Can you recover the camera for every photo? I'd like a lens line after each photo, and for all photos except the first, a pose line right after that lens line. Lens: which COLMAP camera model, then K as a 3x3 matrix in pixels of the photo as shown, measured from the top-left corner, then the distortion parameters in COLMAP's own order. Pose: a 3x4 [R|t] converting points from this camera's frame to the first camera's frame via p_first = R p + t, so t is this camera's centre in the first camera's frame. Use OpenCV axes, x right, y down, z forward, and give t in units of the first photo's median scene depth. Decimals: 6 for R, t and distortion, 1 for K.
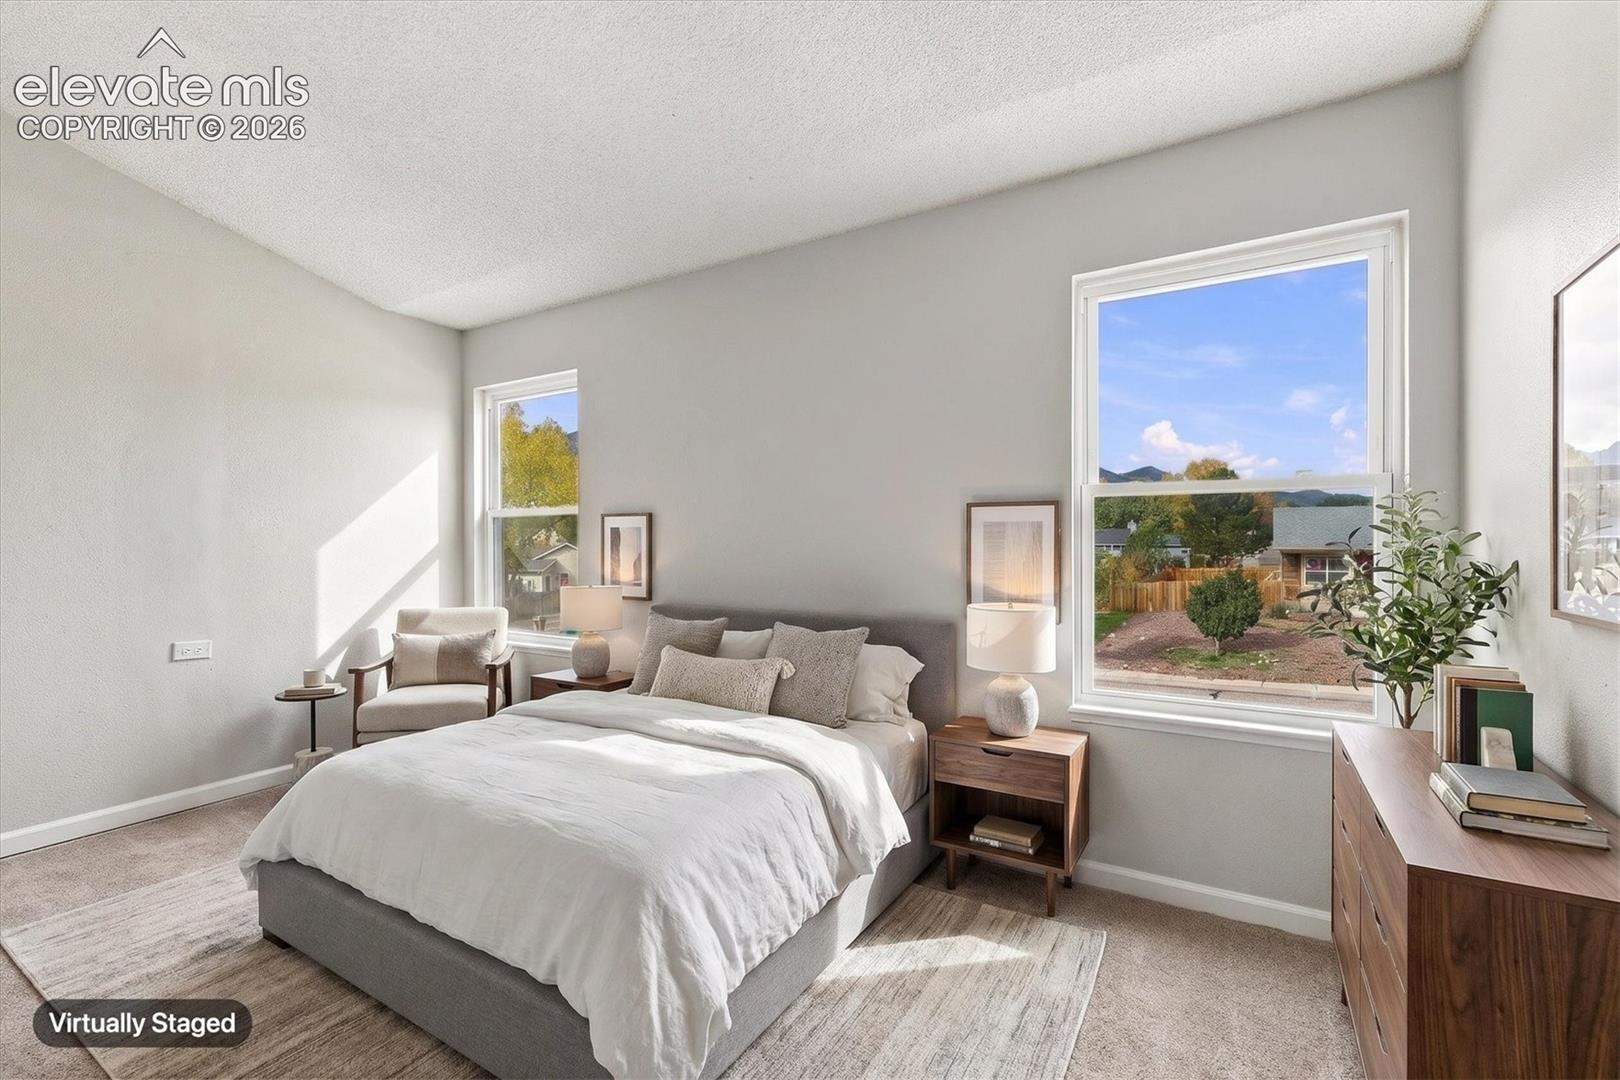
lens RADIAL K [[687.2, 0, 805.5], [0, 687.2, 545.6], [0, 0, 1]] dist [0.000739, 0.000048]
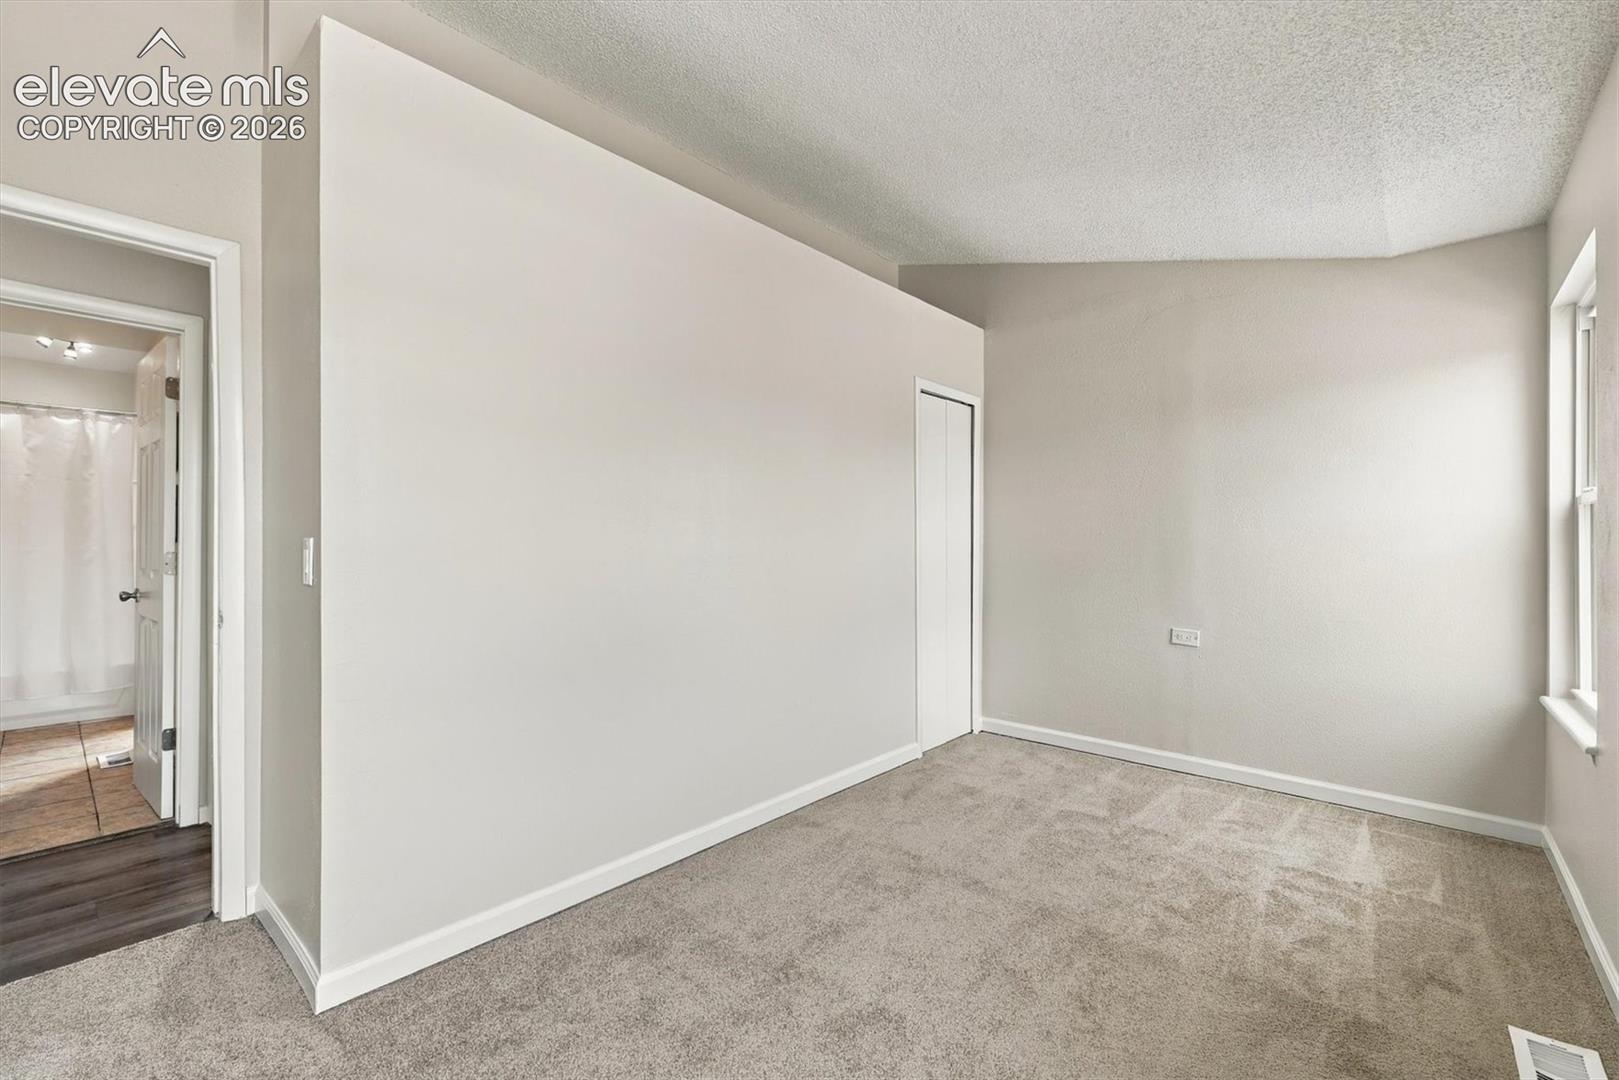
lens RADIAL K [[684.9, 0, 807.2], [0, 684.9, 544.0], [0, 0, 1]] dist [0.002751, 0.000148]
pose [[-0.177781, -0.002893, -0.984066, 0.306382], [-0.004790, 0.999986, -0.002074, -0.000078], [0.984058, 0.004345, -0.177792, 0.474236]]
